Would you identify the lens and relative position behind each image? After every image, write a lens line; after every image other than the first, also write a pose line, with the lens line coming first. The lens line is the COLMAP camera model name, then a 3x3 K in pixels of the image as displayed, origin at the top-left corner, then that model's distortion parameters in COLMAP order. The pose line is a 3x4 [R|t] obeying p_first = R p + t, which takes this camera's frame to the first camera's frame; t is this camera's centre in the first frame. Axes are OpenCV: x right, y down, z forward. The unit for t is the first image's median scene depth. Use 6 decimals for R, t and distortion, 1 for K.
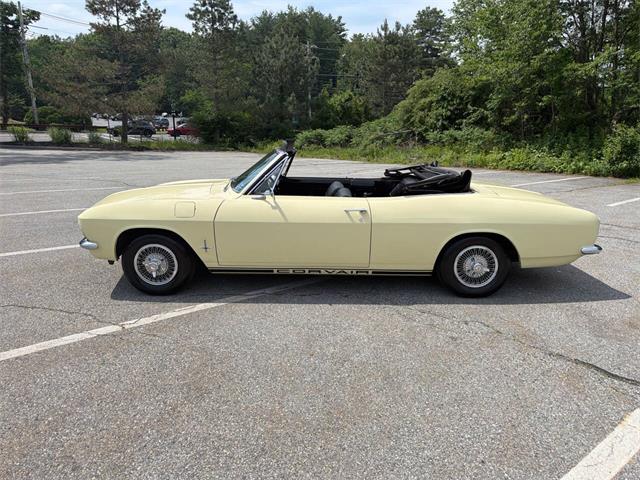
lens RADIAL K [[455.0, 0, 317.7], [0, 455.0, 240.1], [0, 0, 1]] dist [0.019077, -0.023080]
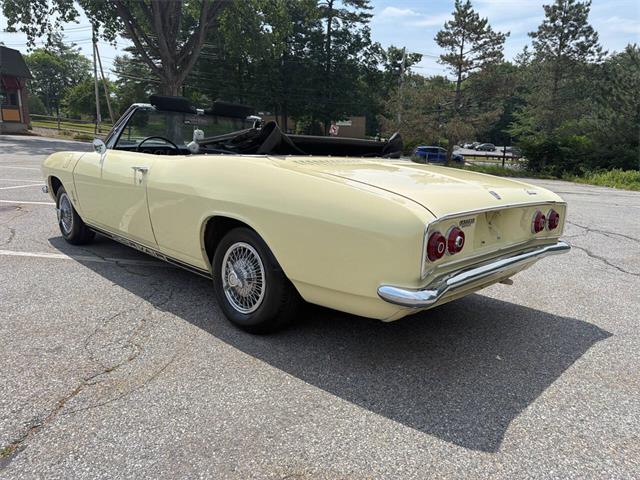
lens RADIAL K [[455.0, 0, 318.9], [0, 455.0, 240.3], [0, 0, 1]] dist [0.019077, -0.023080]
pose [[0.716178, 0.157314, -0.679957, 0.802357], [-0.203892, 0.978923, 0.011729, -0.017581], [0.667471, 0.130238, 0.733158, 0.611310]]
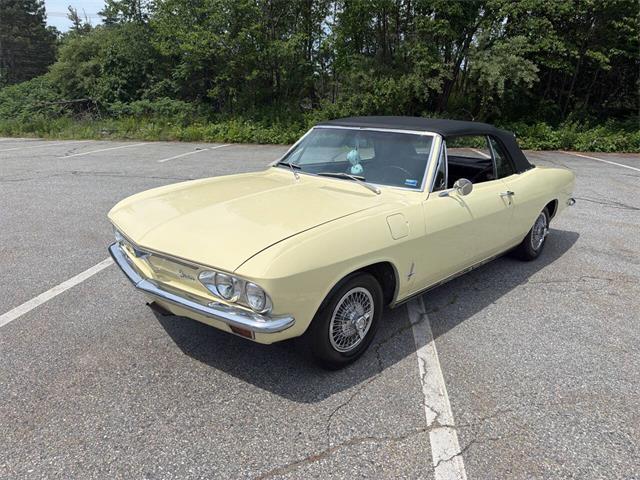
lens RADIAL K [[455.0, 0, 317.4], [0, 455.0, 244.0], [0, 0, 1]] dist [0.019077, -0.023080]
pose [[0.687811, -0.198069, 0.698345, -0.798871], [0.150350, 0.980063, 0.129890, -0.136618], [-0.710149, 0.015656, 0.703877, 0.586030]]
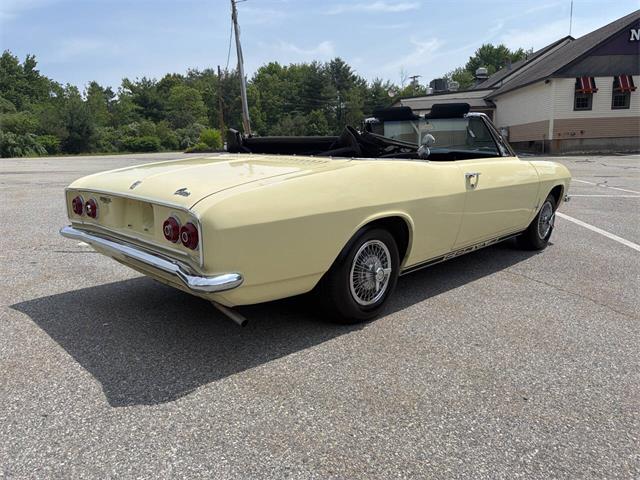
lens RADIAL K [[455.0, 0, 321.5], [0, 455.0, 238.3], [0, 0, 1]] dist [0.019077, -0.023080]
pose [[-0.685352, 0.135125, -0.715565, 0.834683], [-0.187442, 0.916789, 0.352652, -0.292622], [0.703674, 0.375818, -0.602995, 1.683243]]
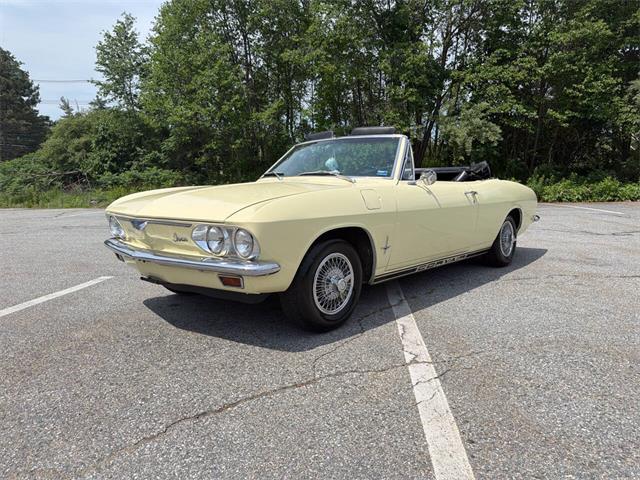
lens RADIAL K [[454.8, 0, 320.2], [0, 454.8, 240.8], [0, 0, 1]] dist [0.023033, -0.028061]
pose [[0.656918, -0.099798, 0.747328, -0.861815], [0.184280, 0.982391, -0.030798, 0.007845], [-0.731095, 0.157949, 0.663741, 0.550003]]
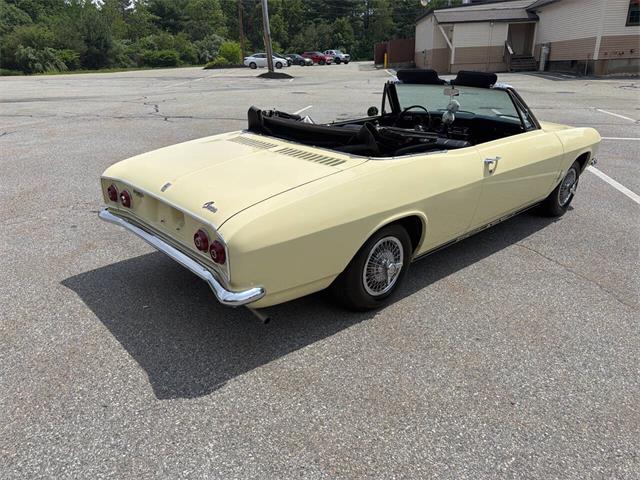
lens RADIAL K [[455.0, 0, 315.6], [0, 455.0, 241.4], [0, 0, 1]] dist [0.019077, -0.023080]
pose [[-0.729710, 0.247126, -0.637536, 0.838789], [-0.177418, 0.832034, 0.525587, -0.407474], [0.660338, 0.496636, -0.563300, 1.665004]]
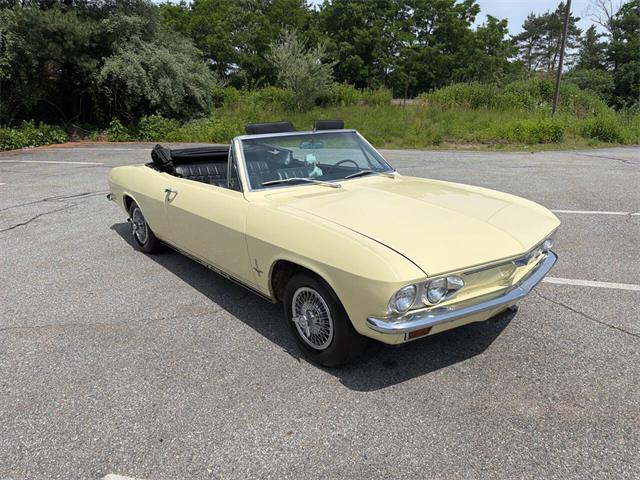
lens RADIAL K [[454.8, 0, 317.4], [0, 454.8, 236.9], [0, 0, 1]] dist [0.023033, -0.028061]
pose [[-0.644306, -0.205642, 0.736601, -0.807829], [0.195209, 0.887041, 0.418391, -0.413167], [-0.739434, 0.413363, -0.531383, 1.668096]]
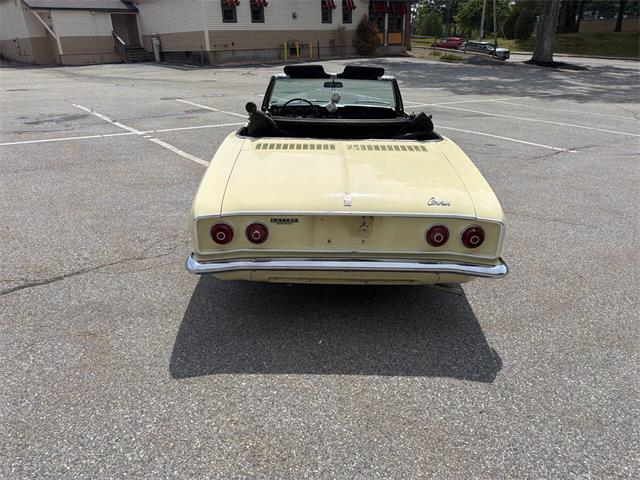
lens RADIAL K [[455.0, 0, 320.0], [0, 455.0, 239.1], [0, 0, 1]] dist [0.019077, -0.023080]
pose [[0.016129, 0.375498, -0.926683, 1.117879], [-0.258664, 0.896820, 0.358895, -0.258355], [0.965833, 0.233911, 0.111593, 1.058380]]
